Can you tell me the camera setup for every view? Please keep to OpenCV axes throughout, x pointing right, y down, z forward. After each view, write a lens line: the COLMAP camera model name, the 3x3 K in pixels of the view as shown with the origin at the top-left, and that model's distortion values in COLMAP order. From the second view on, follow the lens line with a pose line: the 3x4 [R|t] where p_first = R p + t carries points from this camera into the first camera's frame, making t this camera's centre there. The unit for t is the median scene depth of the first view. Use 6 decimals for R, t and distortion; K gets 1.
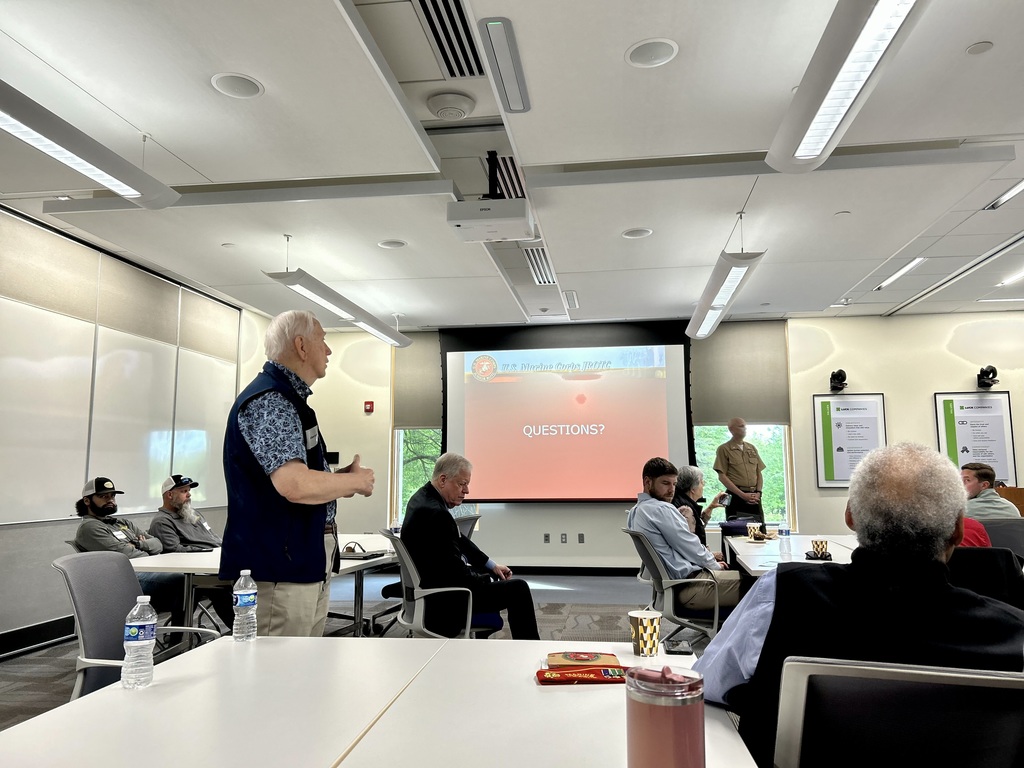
lens RADIAL K [[775.8, 0, 512.0], [0, 775.8, 384.0], [0, 0, 1]] dist [0.019478, -0.001906]
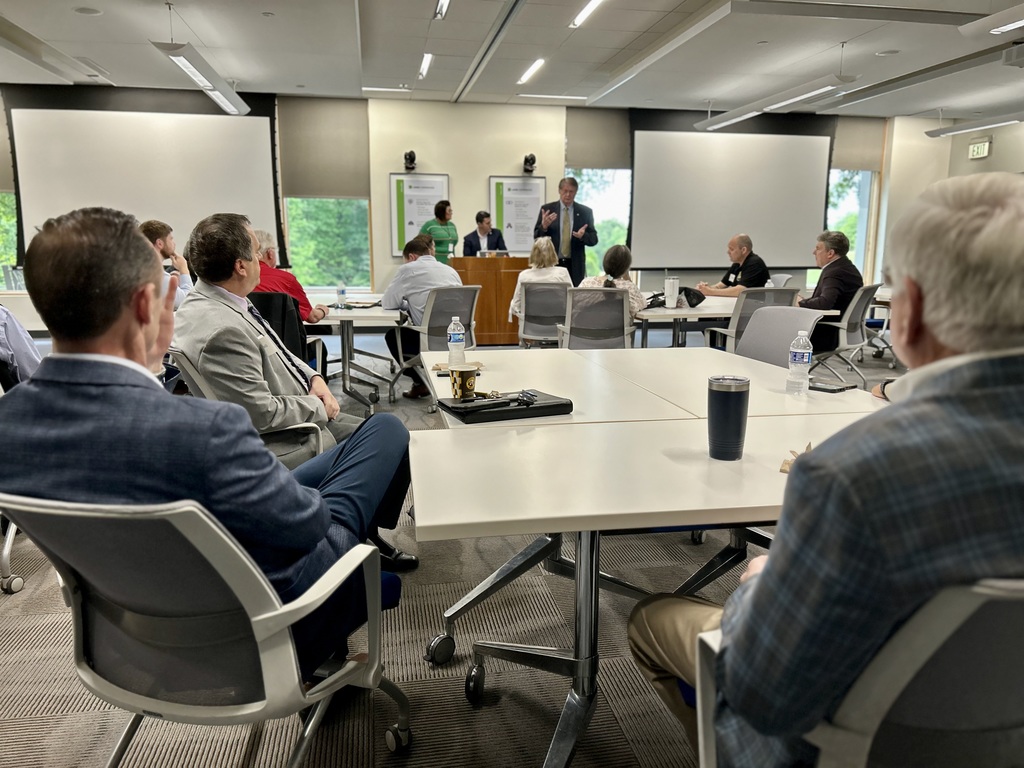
lens RADIAL K [[775.8, 0, 512.0], [0, 775.8, 384.0], [0, 0, 1]] dist [0.019478, -0.001906]
pose [[0.948972, -0.044884, 0.312151, 0.192299], [-0.047674, 0.958026, 0.282688, -0.019781], [-0.311737, -0.283145, 0.907000, -0.153573]]
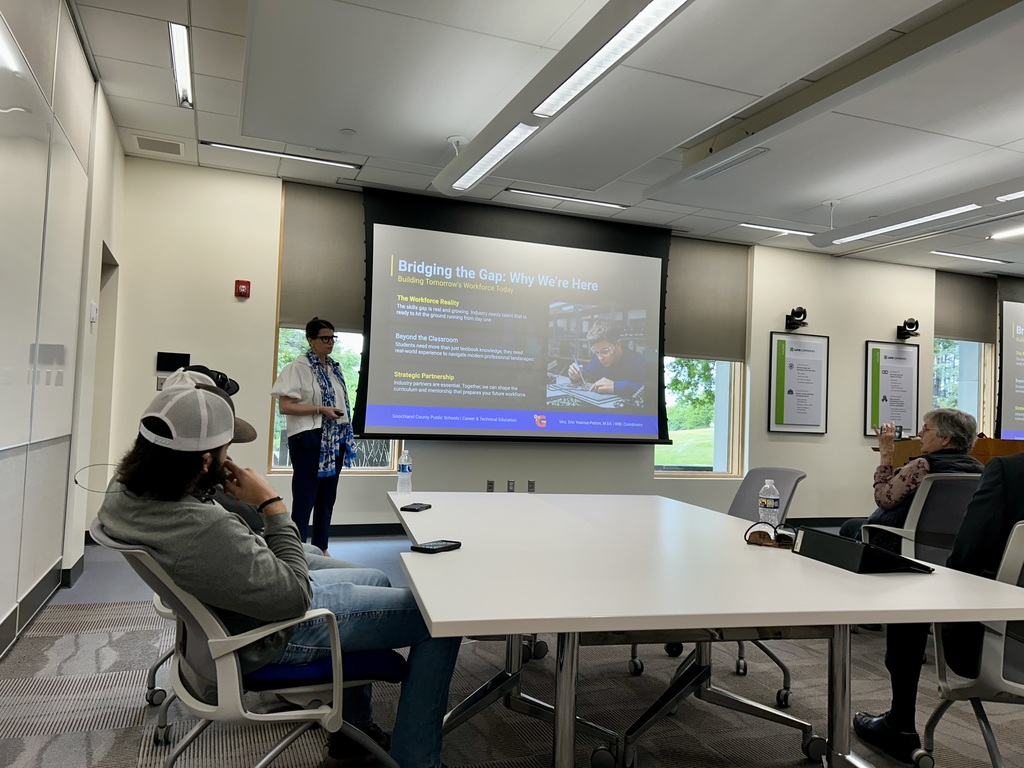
lens RADIAL K [[775.8, 0, 512.0], [0, 775.8, 384.0], [0, 0, 1]] dist [0.019478, -0.001906]
pose [[0.871070, 0.058590, 0.487651, -0.328023], [-0.097806, 0.993667, 0.055319, 0.054829], [-0.481322, -0.095882, 0.871284, 0.339663]]
